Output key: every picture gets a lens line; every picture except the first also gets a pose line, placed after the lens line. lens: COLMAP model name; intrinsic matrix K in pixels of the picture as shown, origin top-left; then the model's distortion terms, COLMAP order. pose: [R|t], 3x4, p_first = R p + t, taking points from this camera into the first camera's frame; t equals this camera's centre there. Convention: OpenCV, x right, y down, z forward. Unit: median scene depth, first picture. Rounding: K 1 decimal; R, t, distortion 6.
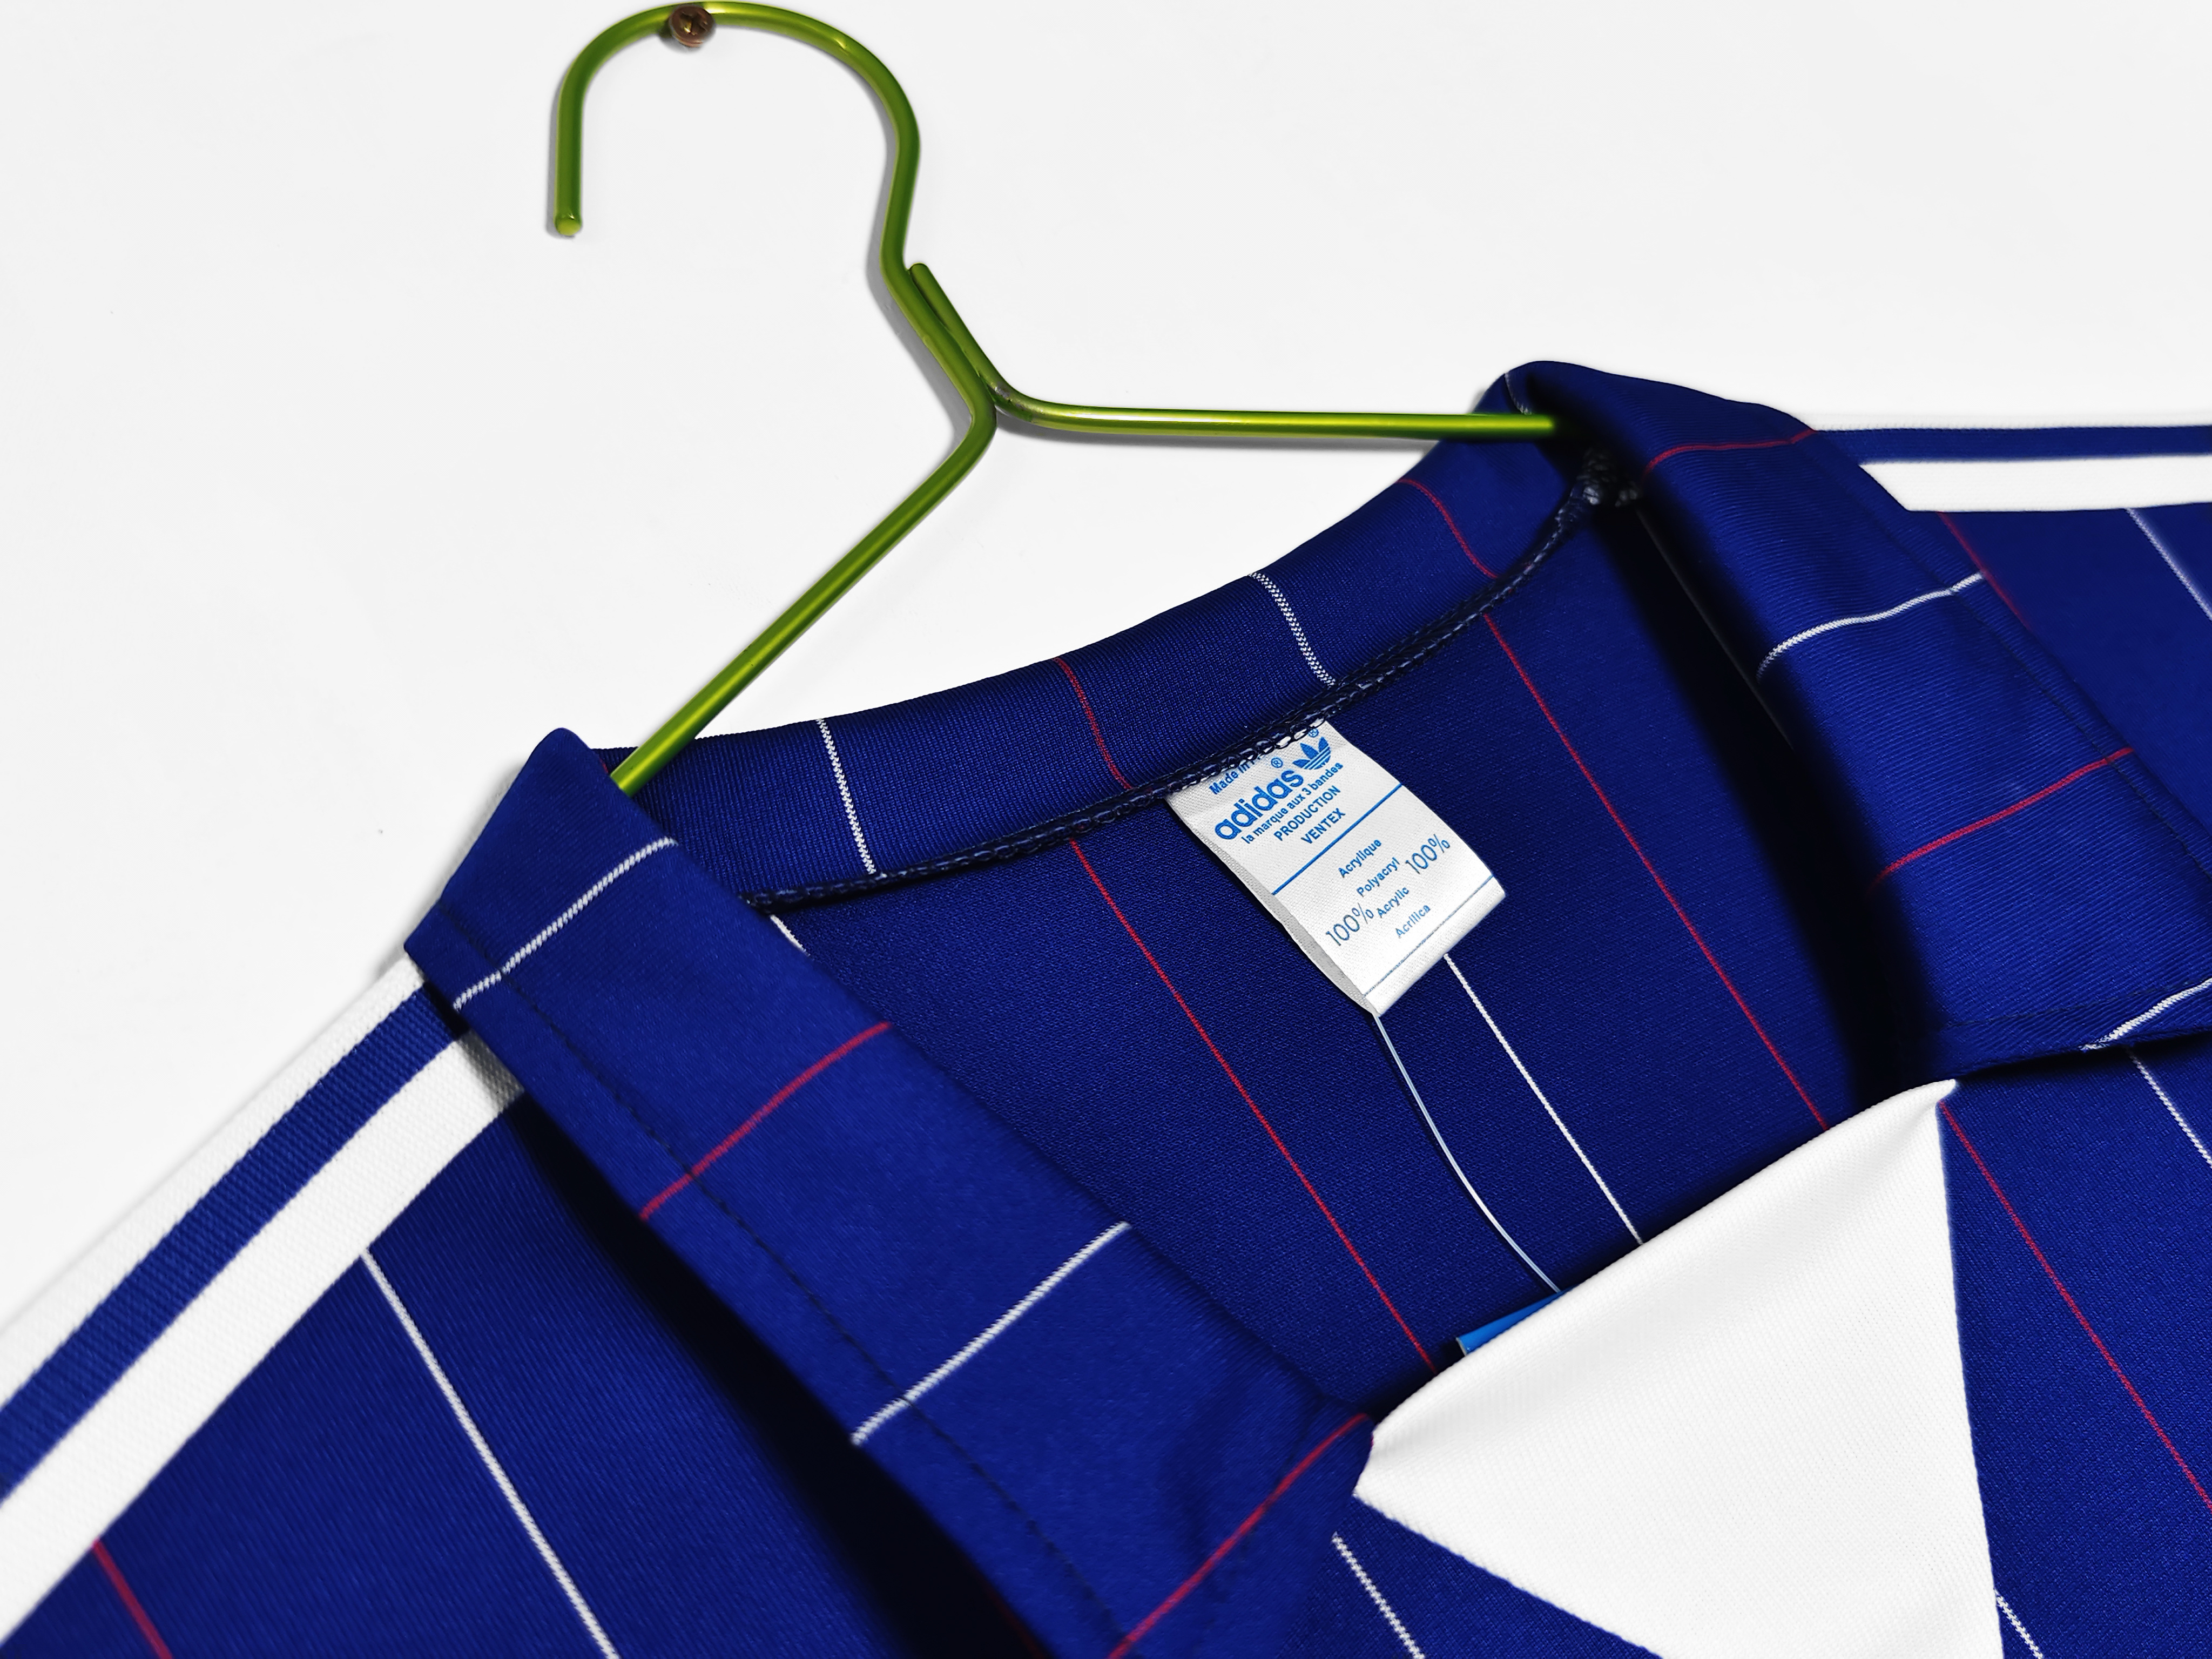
lens RADIAL K [[1854.7, 0, 1106.0], [0, 1854.7, 829.5], [0, 0, 1]] dist [-0.015373, -0.008660]
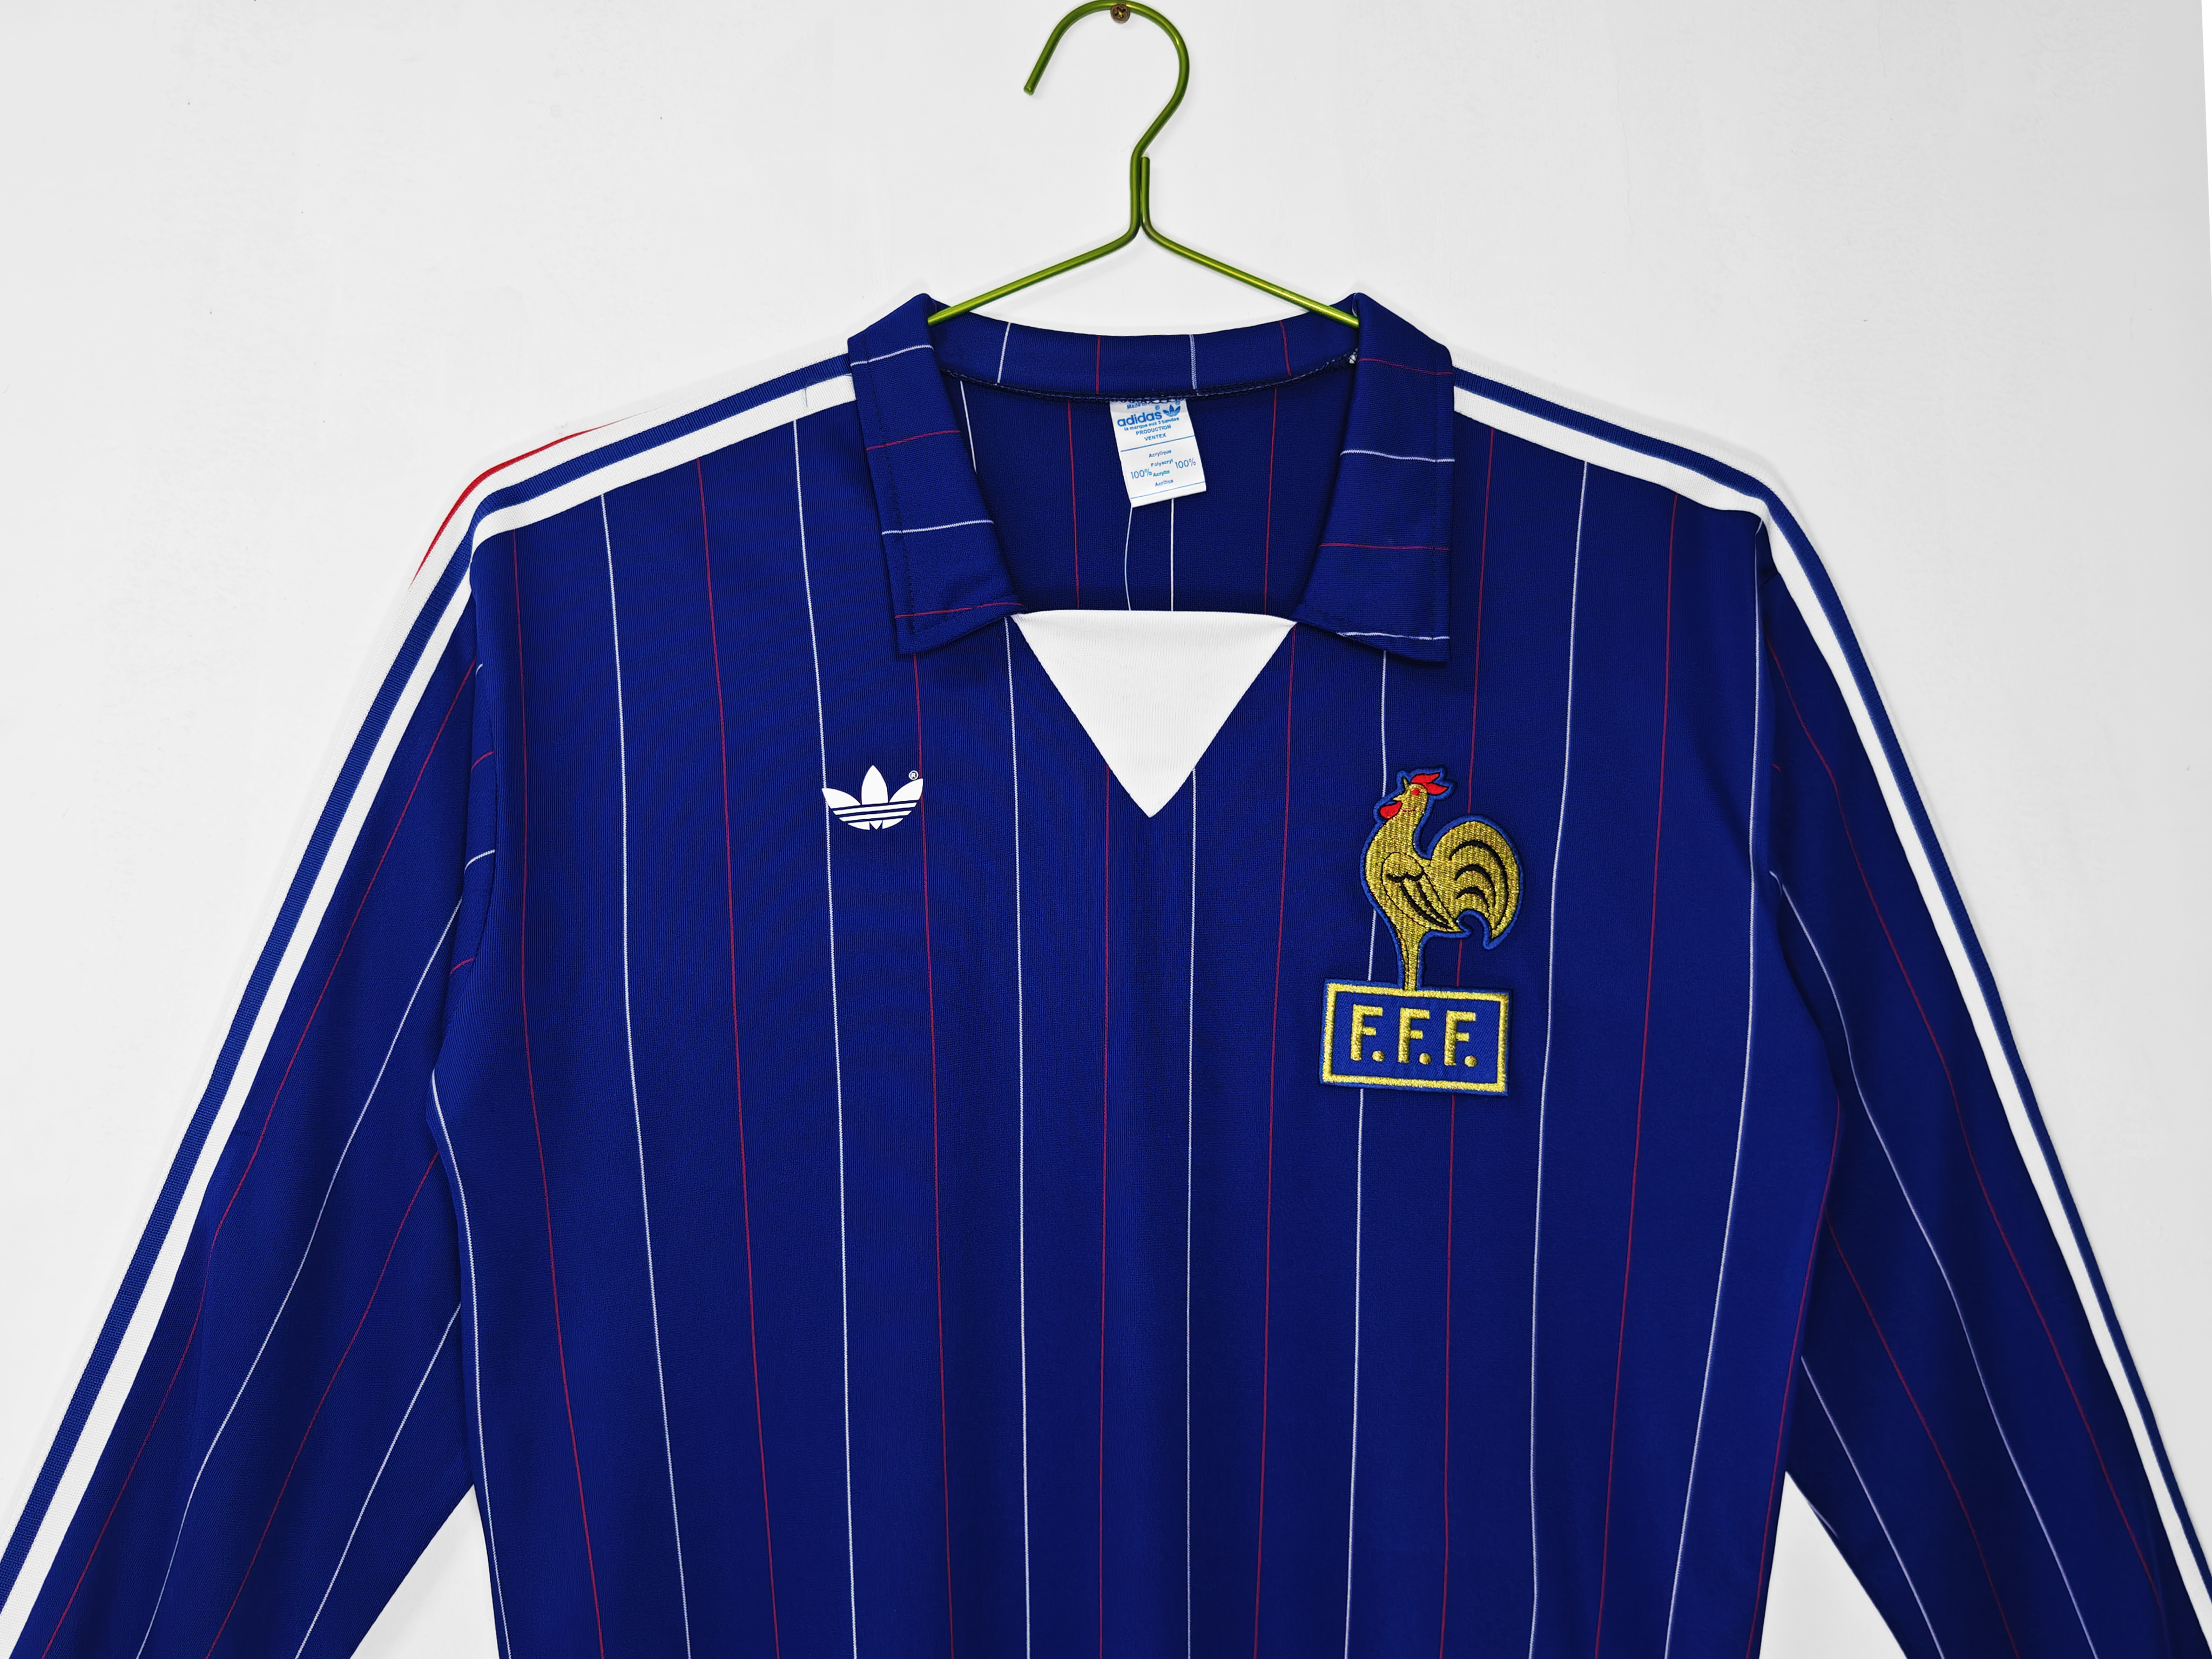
lens RADIAL K [[1854.7, 0, 1106.0], [0, 1854.7, 829.5], [0, 0, 1]] dist [-0.015373, -0.008660]
pose [[0.818905, 0.491652, -0.296096, 1.134720], [-0.383919, 0.852750, 0.354153, -0.439910], [0.426616, -0.176341, 0.887075, -1.507217]]
